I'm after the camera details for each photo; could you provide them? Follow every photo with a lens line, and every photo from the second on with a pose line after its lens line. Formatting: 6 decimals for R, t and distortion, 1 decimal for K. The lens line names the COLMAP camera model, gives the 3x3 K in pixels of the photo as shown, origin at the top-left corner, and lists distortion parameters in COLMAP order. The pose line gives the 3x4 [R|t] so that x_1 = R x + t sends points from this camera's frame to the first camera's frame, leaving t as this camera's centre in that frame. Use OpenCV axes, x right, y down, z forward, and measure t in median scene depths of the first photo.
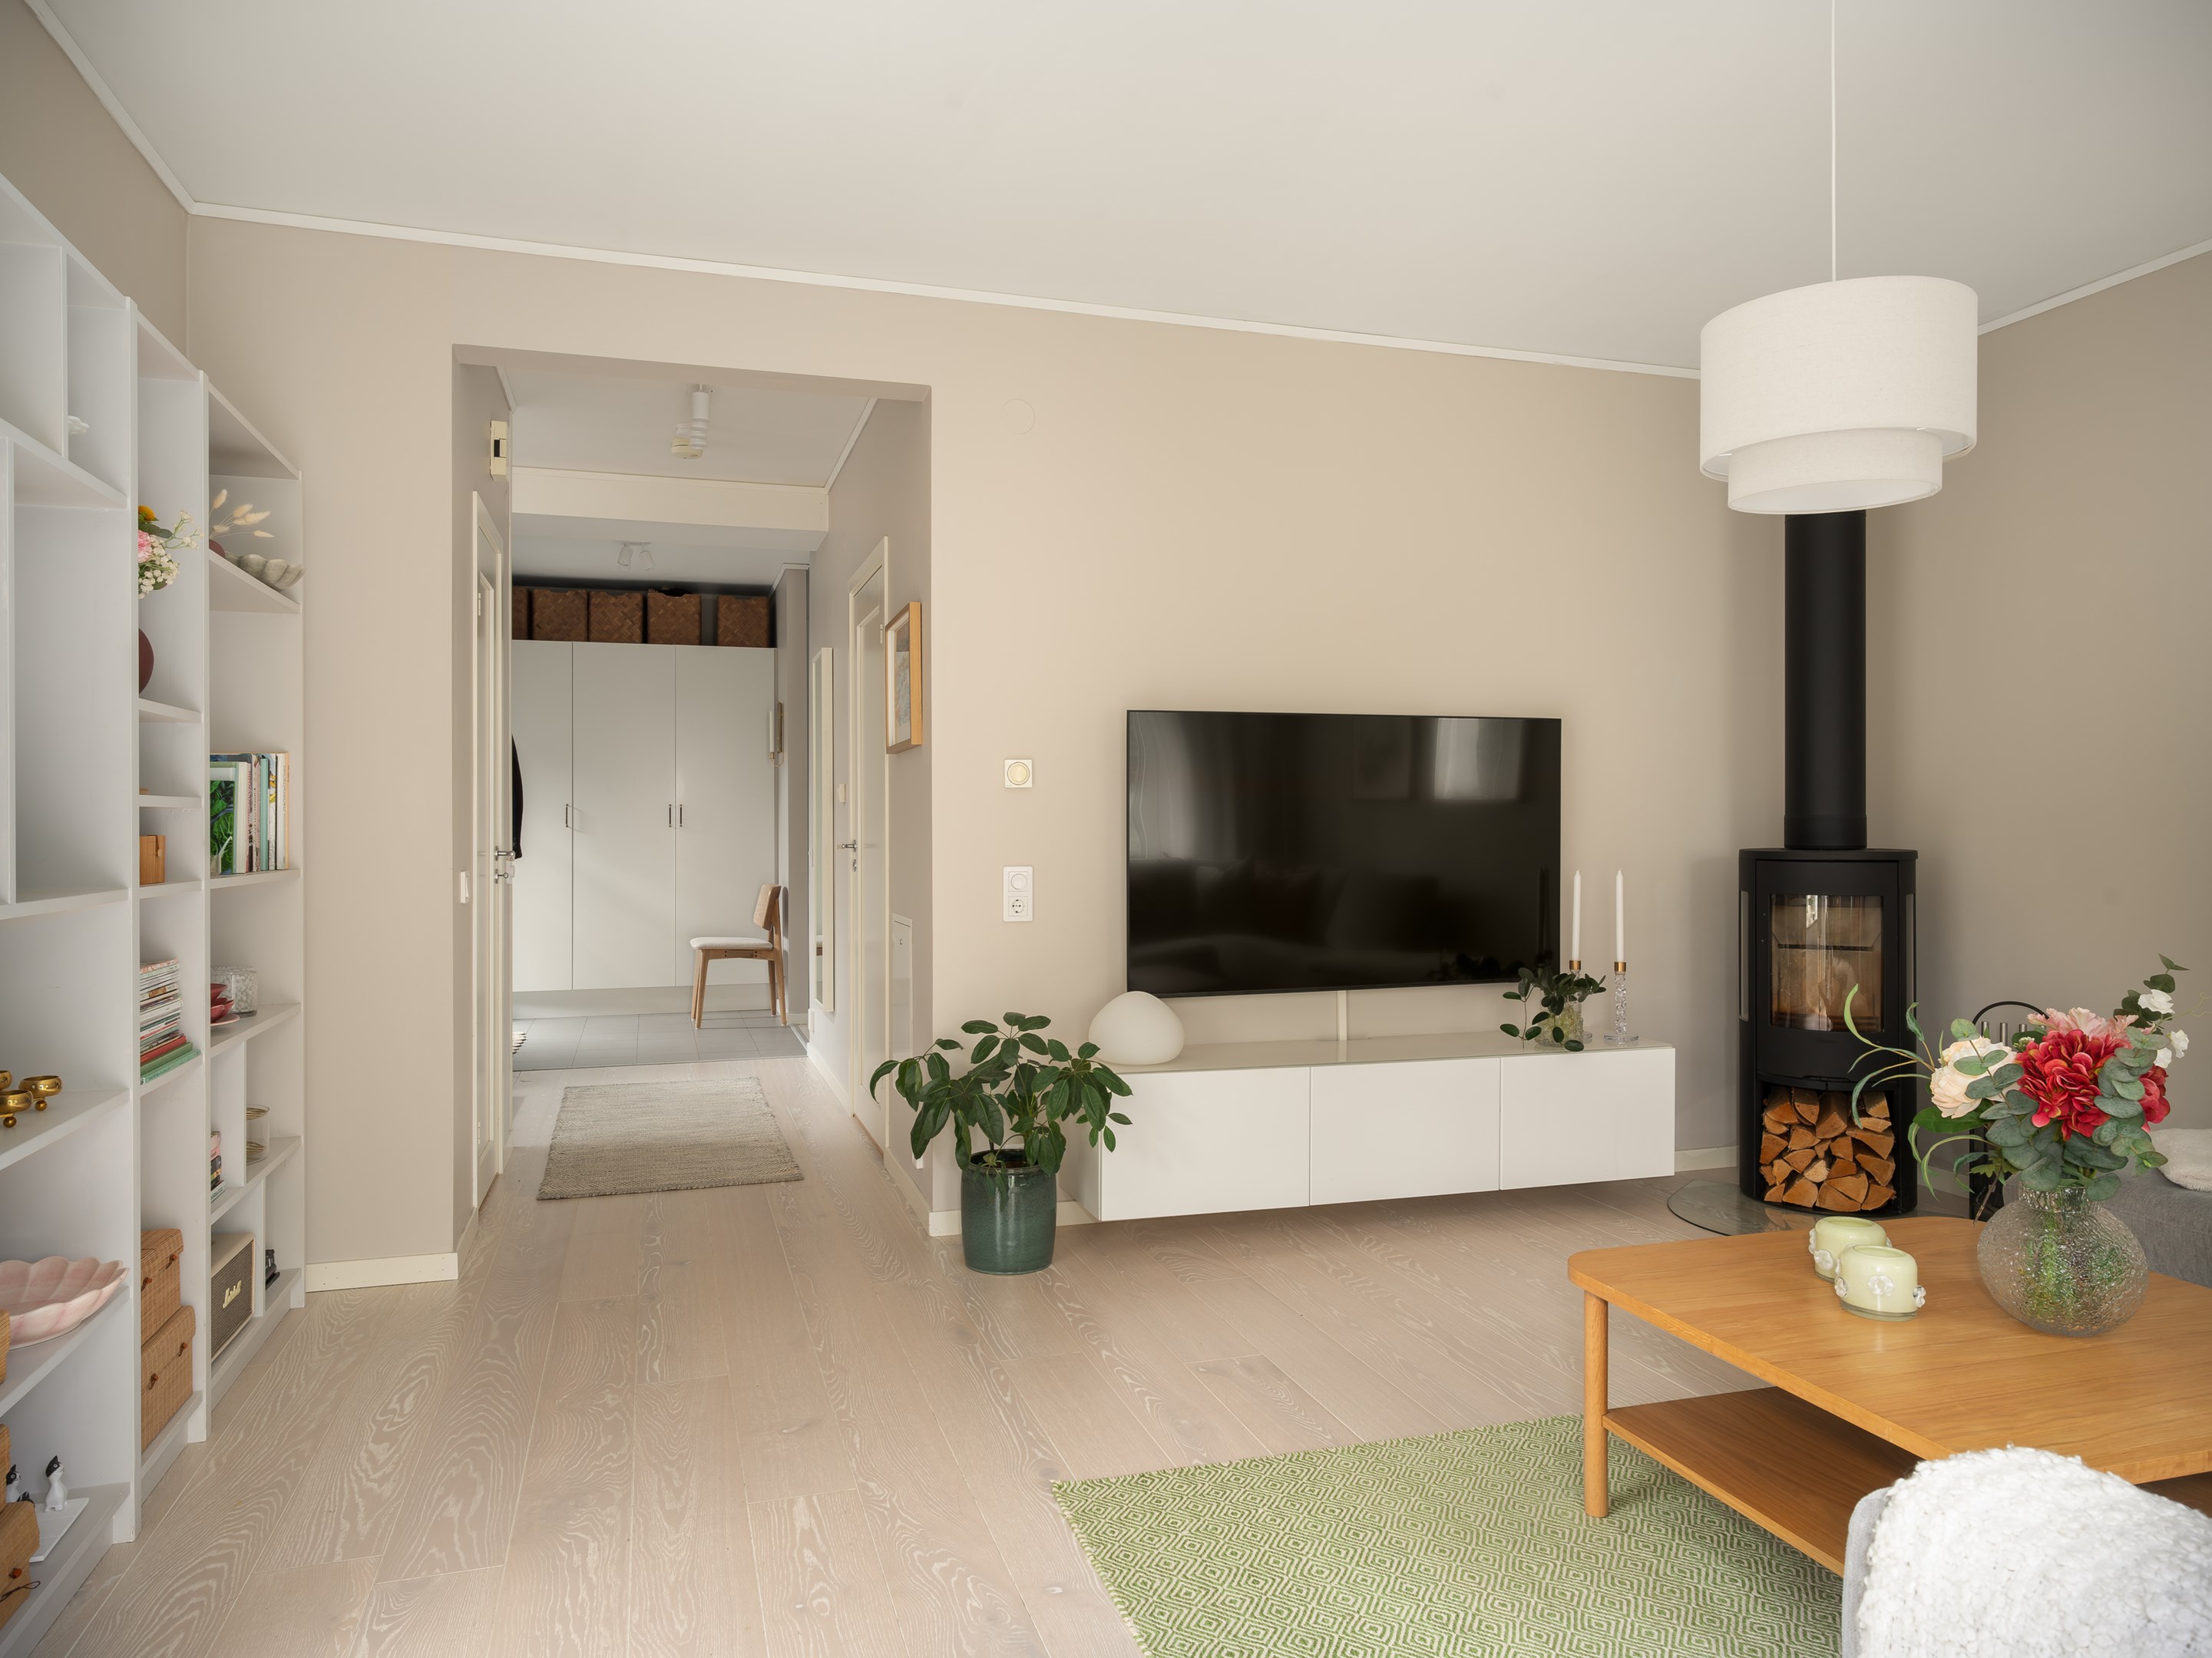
lens RADIAL K [[1477.8, 0, 1121.0], [0, 1477.8, 815.3], [0, 0, 1]] dist [-0.008733, 0.010963]
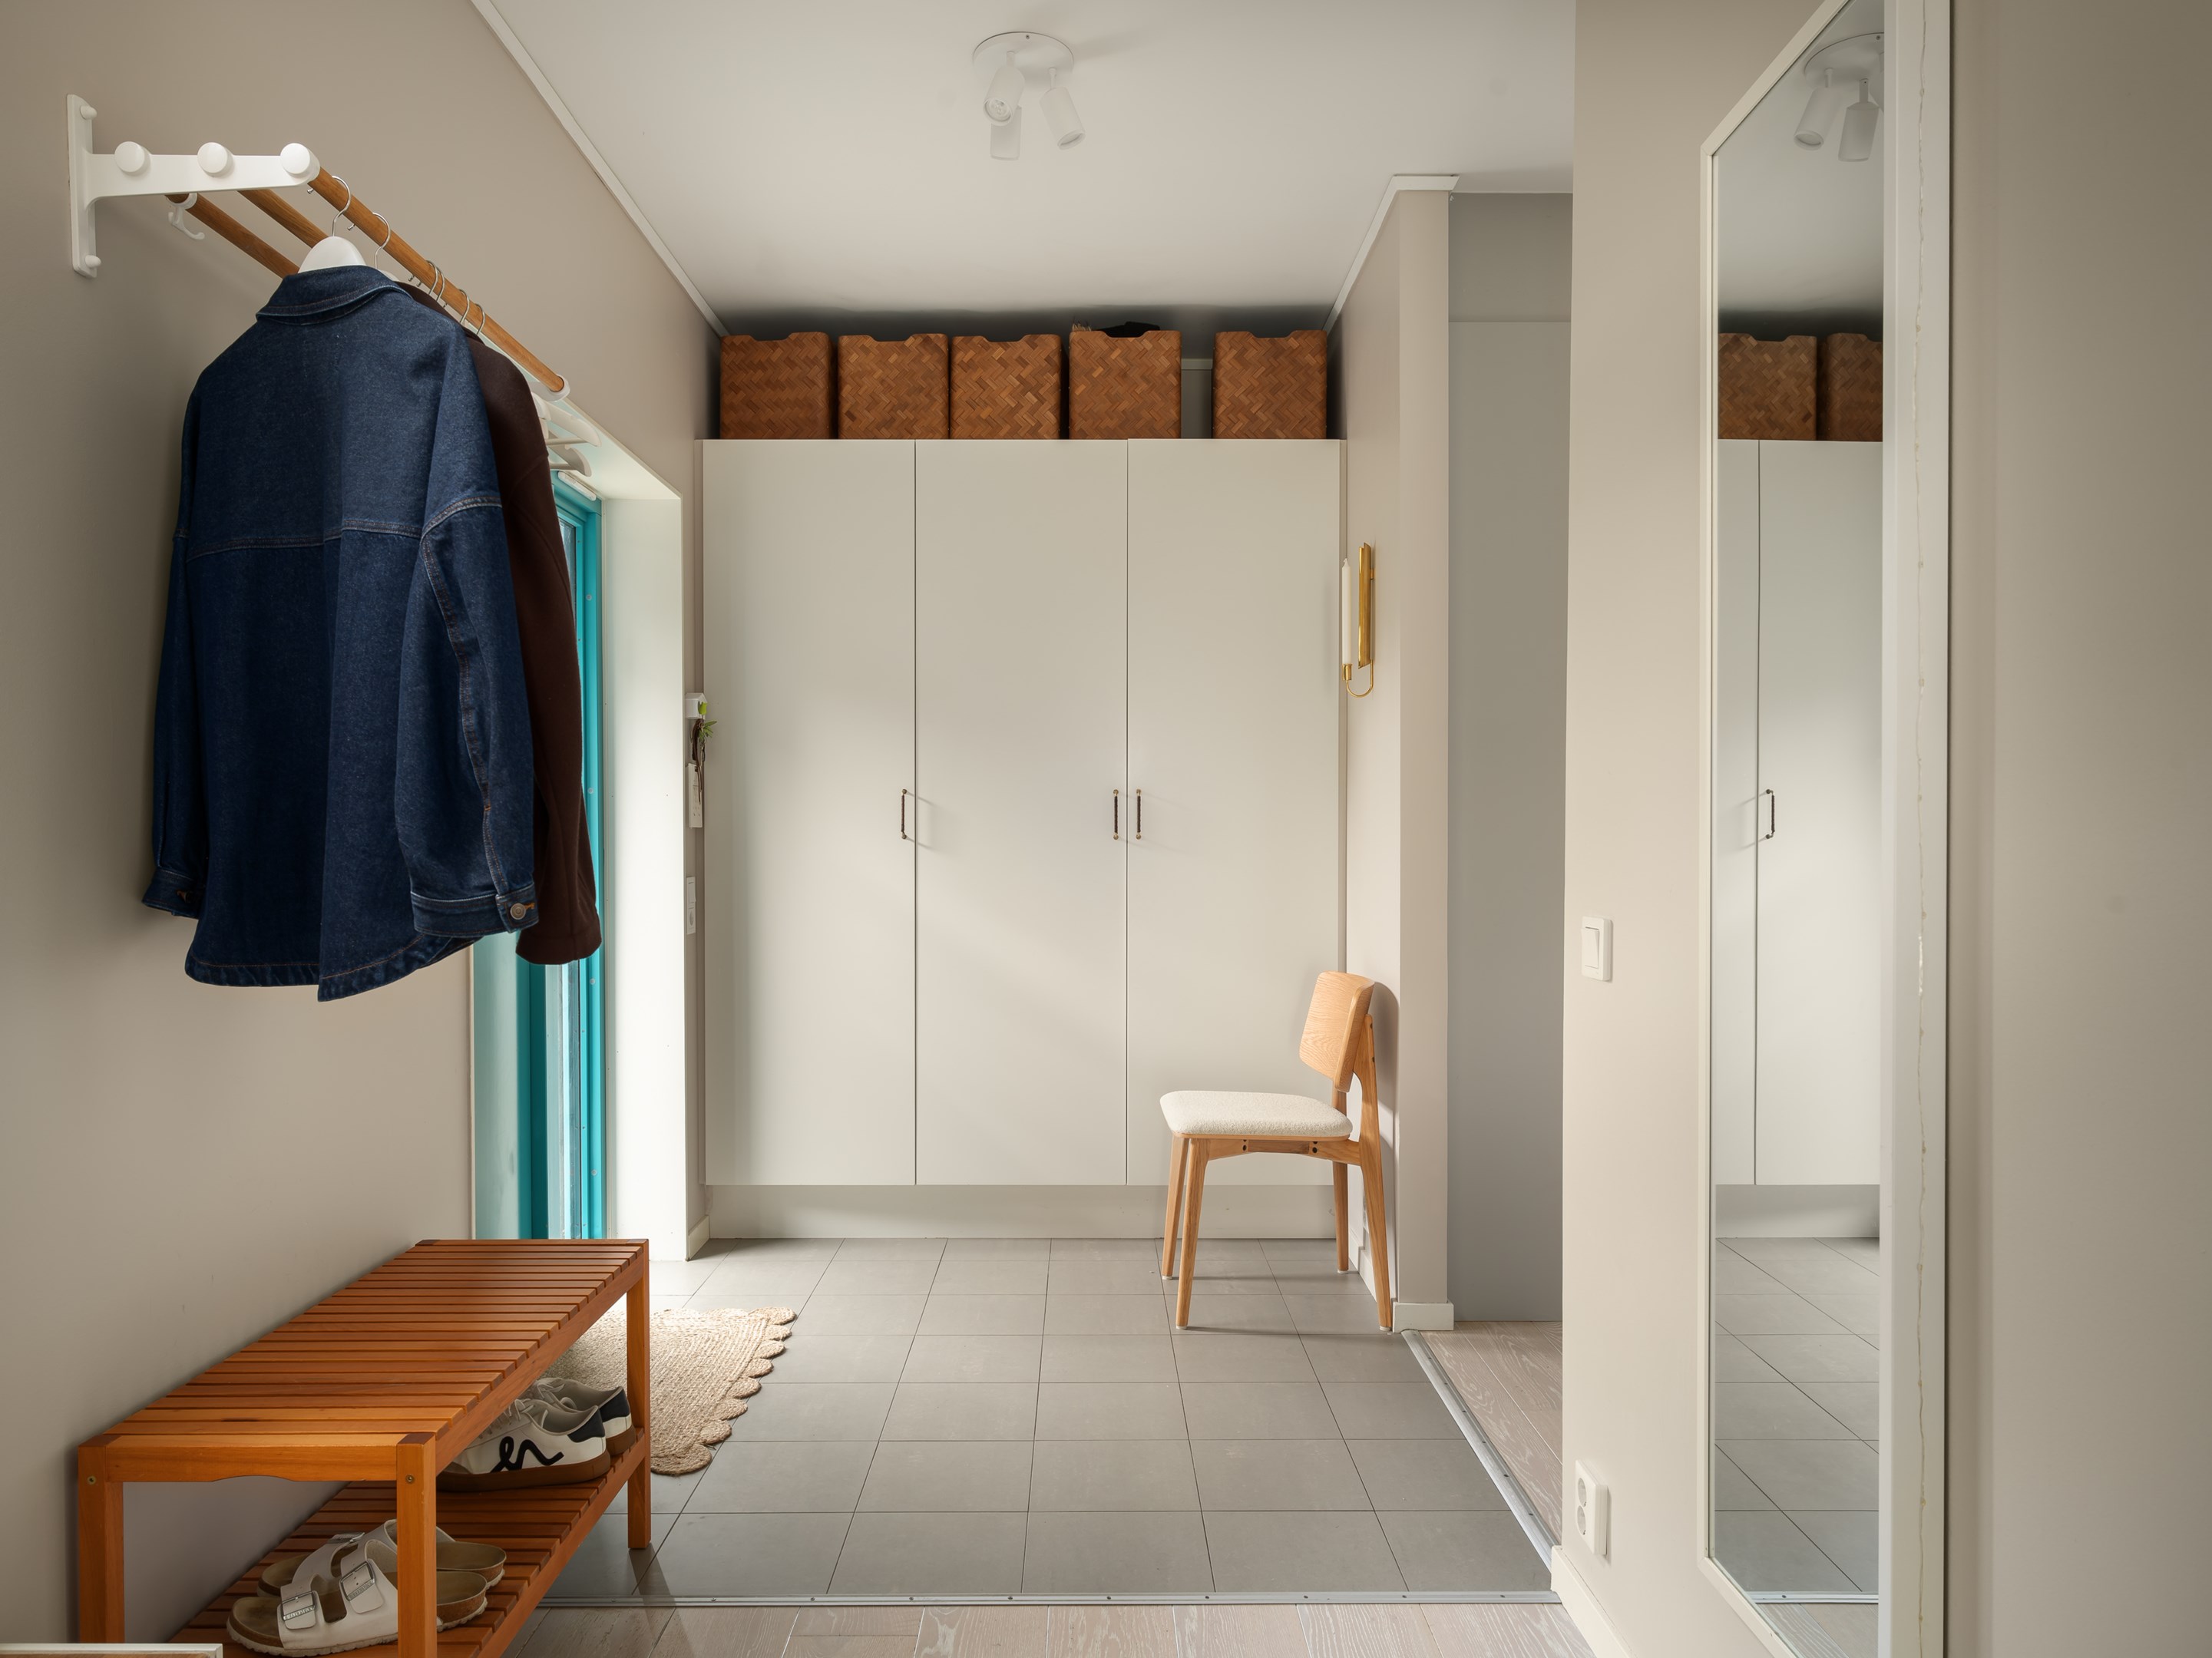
lens RADIAL K [[1477.8, 0, 1104.3], [0, 1477.8, 825.0], [0, 0, 1]] dist [-0.008733, 0.010963]
pose [[0.958408, 0.004743, -0.285361, -0.172112], [-0.001042, 0.999913, 0.013119, -0.002034], [0.285399, -0.012276, 0.958330, 0.540837]]
